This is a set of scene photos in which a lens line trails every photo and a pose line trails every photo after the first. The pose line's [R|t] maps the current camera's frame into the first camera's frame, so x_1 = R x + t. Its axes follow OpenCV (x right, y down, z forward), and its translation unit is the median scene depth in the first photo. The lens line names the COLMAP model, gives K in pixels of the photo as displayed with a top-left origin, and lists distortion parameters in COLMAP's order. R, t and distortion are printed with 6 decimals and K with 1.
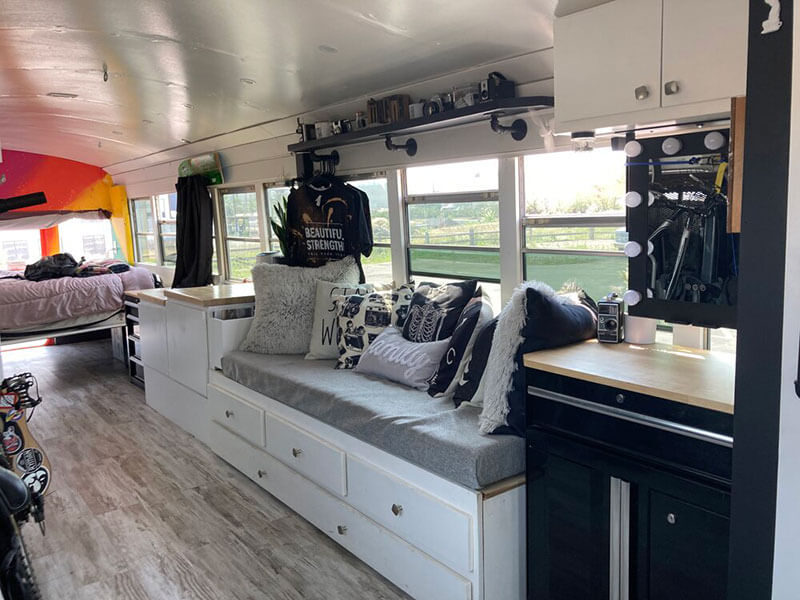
lens RADIAL K [[686.5, 0, 400.0], [0, 686.5, 300.0], [0, 0, 1]] dist [0.008635, -0.001120]
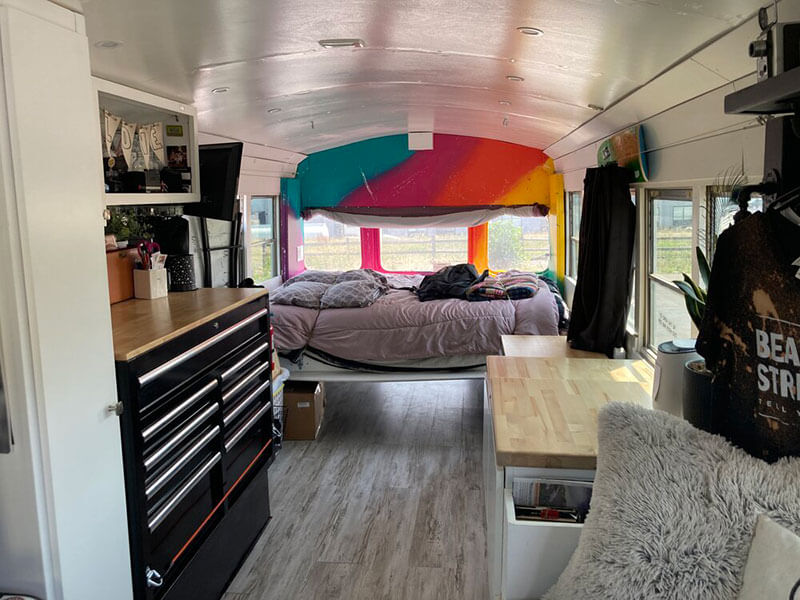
lens RADIAL K [[686.5, 0, 400.0], [0, 686.5, 300.0], [0, 0, 1]] dist [0.008635, -0.001120]
pose [[0.745840, 0.119563, -0.655307, -0.031328], [-0.096044, 0.992782, 0.071824, -0.090371], [0.659164, 0.009369, 0.751941, 0.431240]]
